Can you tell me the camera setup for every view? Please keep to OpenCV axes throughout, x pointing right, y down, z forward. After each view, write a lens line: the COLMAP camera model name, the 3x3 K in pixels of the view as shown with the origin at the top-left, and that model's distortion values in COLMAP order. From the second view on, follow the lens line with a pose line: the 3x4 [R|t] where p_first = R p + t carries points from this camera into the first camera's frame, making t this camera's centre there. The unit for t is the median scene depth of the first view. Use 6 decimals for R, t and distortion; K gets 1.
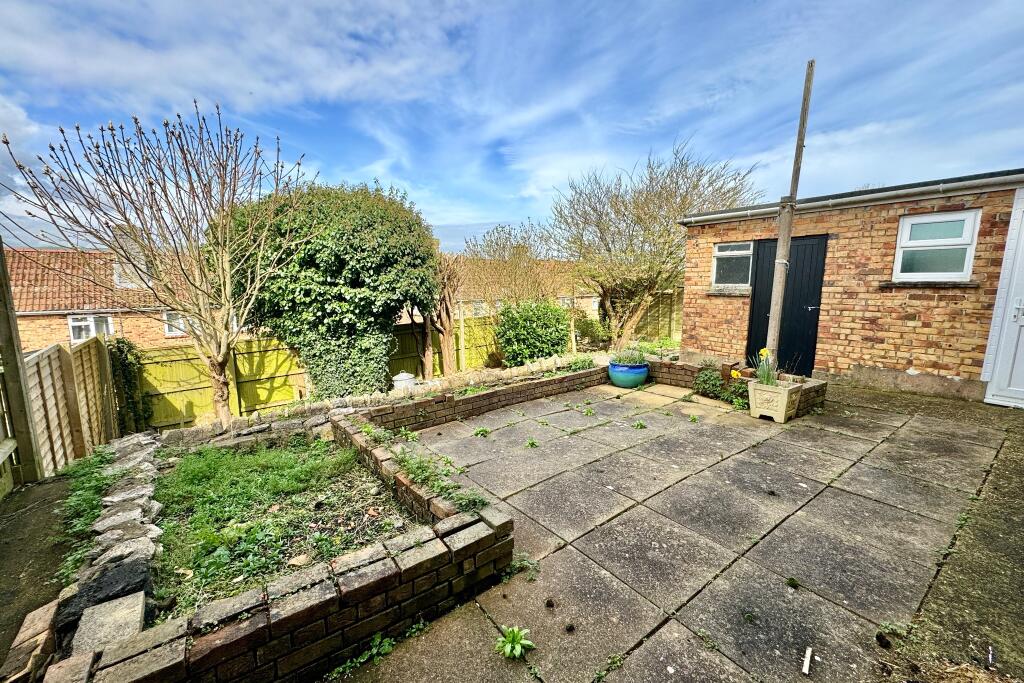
lens RADIAL K [[406.3, 0, 511.3], [0, 406.3, 340.1], [0, 0, 1]] dist [-0.002550, -0.000258]
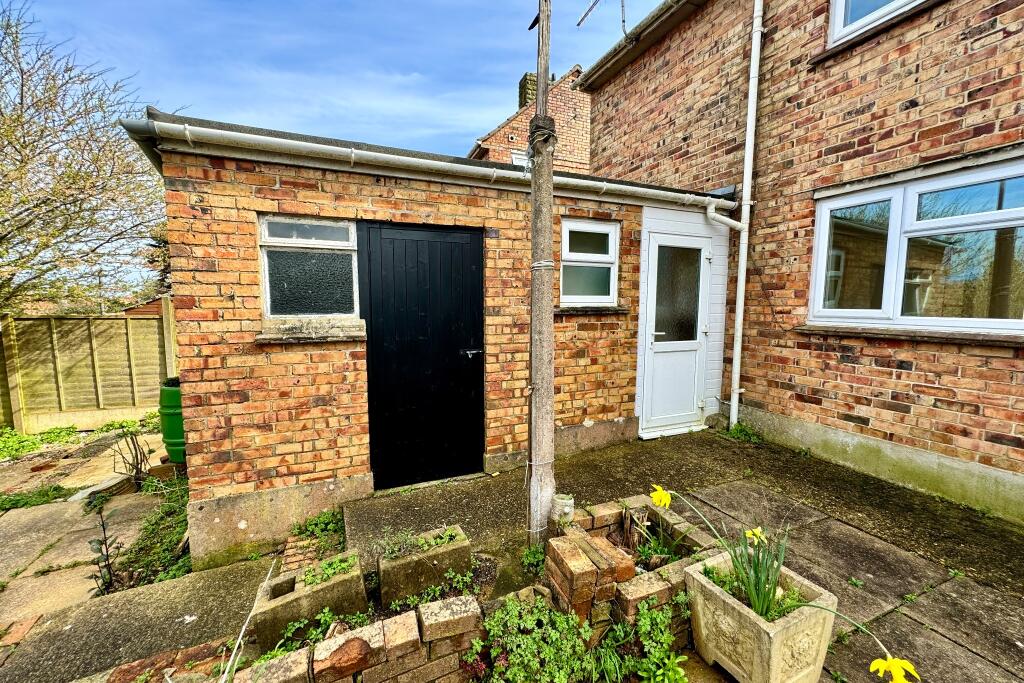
lens RADIAL K [[406.3, 0, 511.3], [0, 406.3, 340.1], [0, 0, 1]] dist [-0.002550, -0.000258]
pose [[0.221286, -0.089263, 0.971115, 0.201276], [0.141260, 0.988234, 0.058648, -0.131004], [-0.964924, 0.124201, 0.231292, 0.858530]]
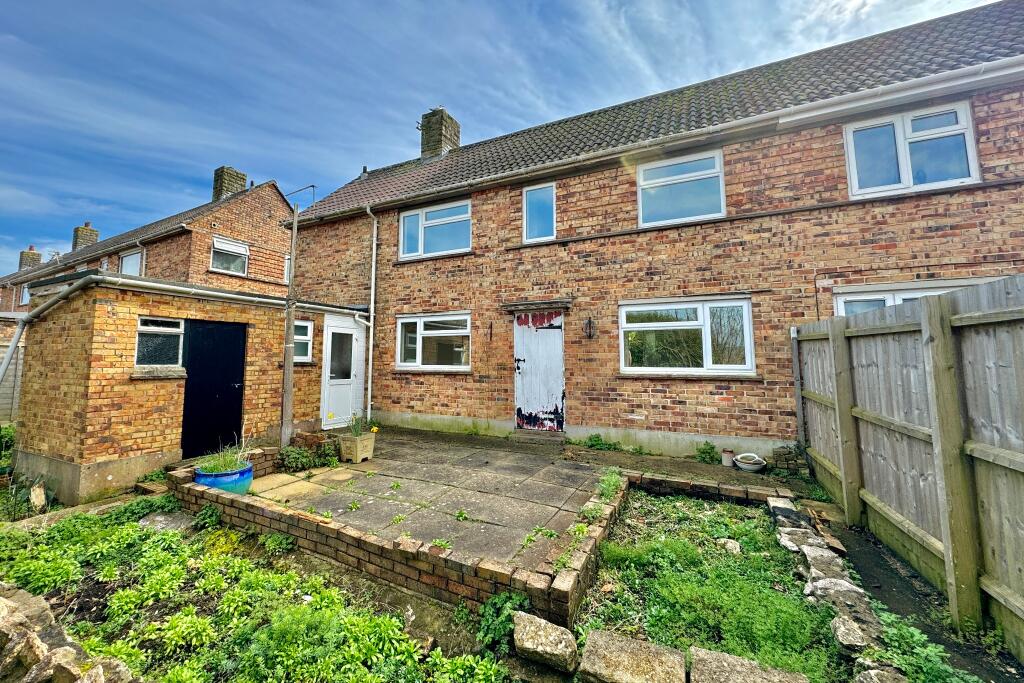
lens RADIAL K [[432.2, 0, 473.5], [0, 432.2, 316.4], [0, 0, 1]] dist [-0.001168, -0.000031]
pose [[-0.418009, 0.097271, 0.903221, -0.697379], [0.132029, 0.990199, -0.045535, -0.135229], [-0.898798, 0.100218, -0.426754, 0.958094]]
